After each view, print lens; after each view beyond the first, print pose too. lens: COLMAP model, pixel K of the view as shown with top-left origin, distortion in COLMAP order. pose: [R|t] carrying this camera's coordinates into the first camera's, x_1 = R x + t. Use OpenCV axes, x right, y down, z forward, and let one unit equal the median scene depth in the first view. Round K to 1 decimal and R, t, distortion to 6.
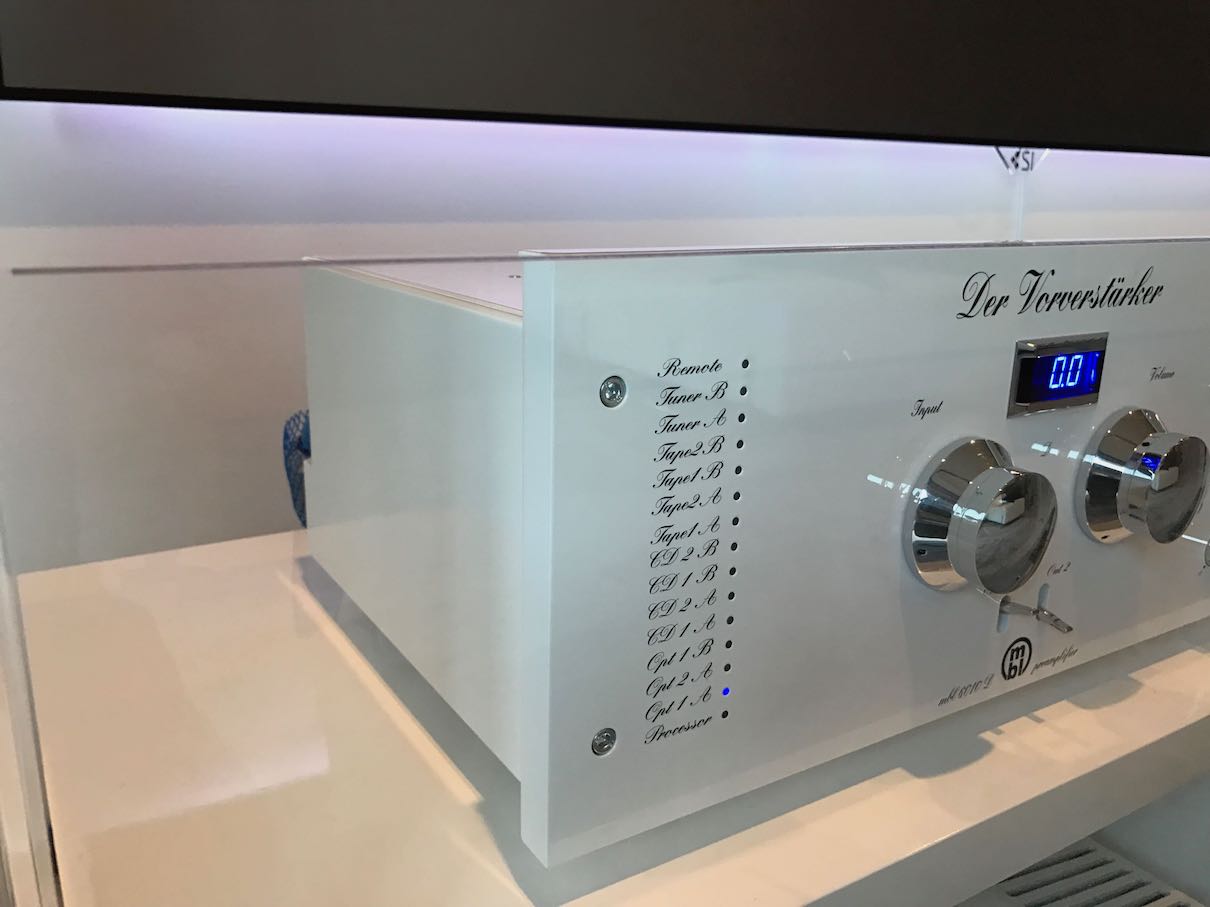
lens RADIAL K [[1004.2, 0, 602.4], [0, 1004.2, 453.5], [0, 0, 1]] dist [0.008990, -0.001863]
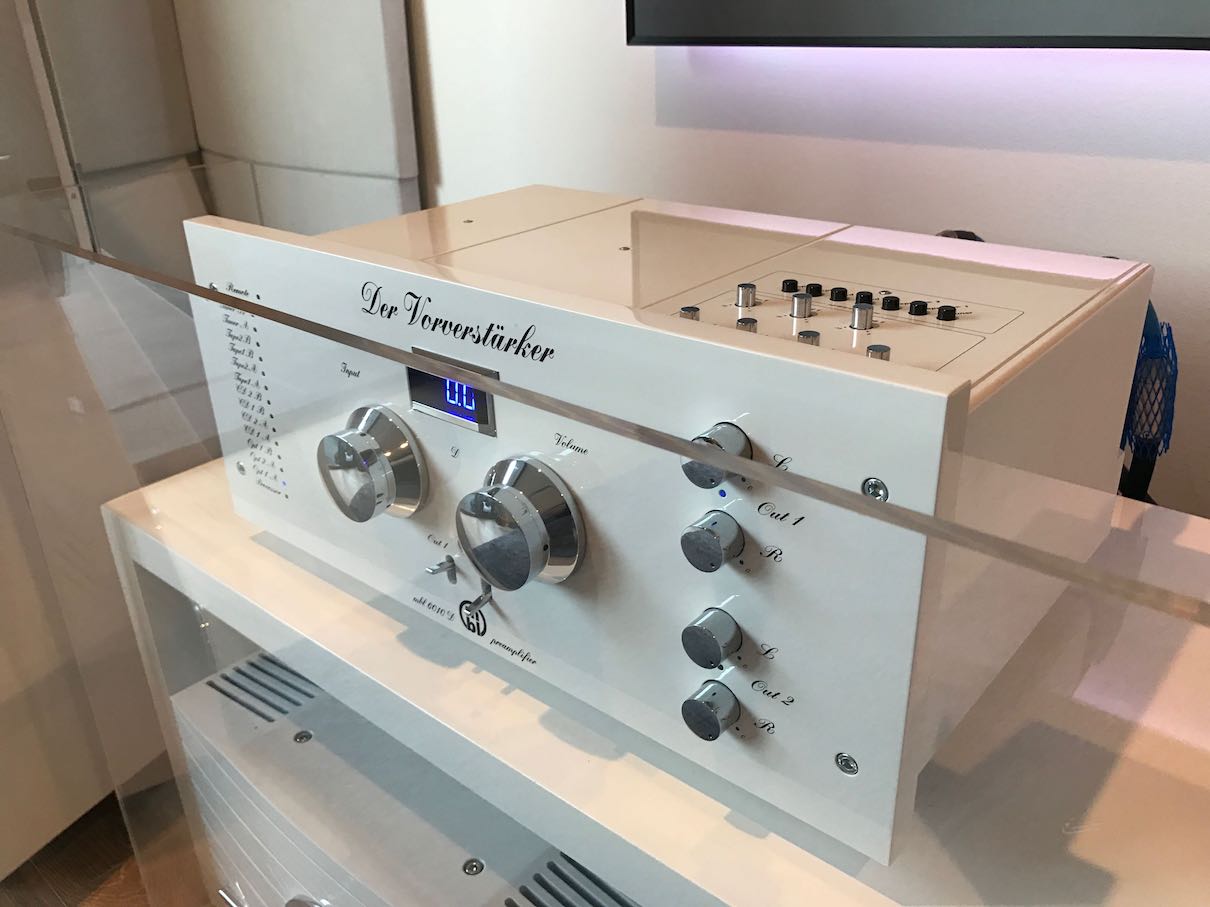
lens RADIAL K [[1004.2, 0, 604.4], [0, 1004.2, 453.9], [0, 0, 1]] dist [0.008990, -0.001863]
pose [[0.314375, 0.364079, -0.876707, 1.557867], [-0.243842, 0.923514, 0.296079, -0.397377], [0.917447, 0.120698, 0.379108, 0.727437]]
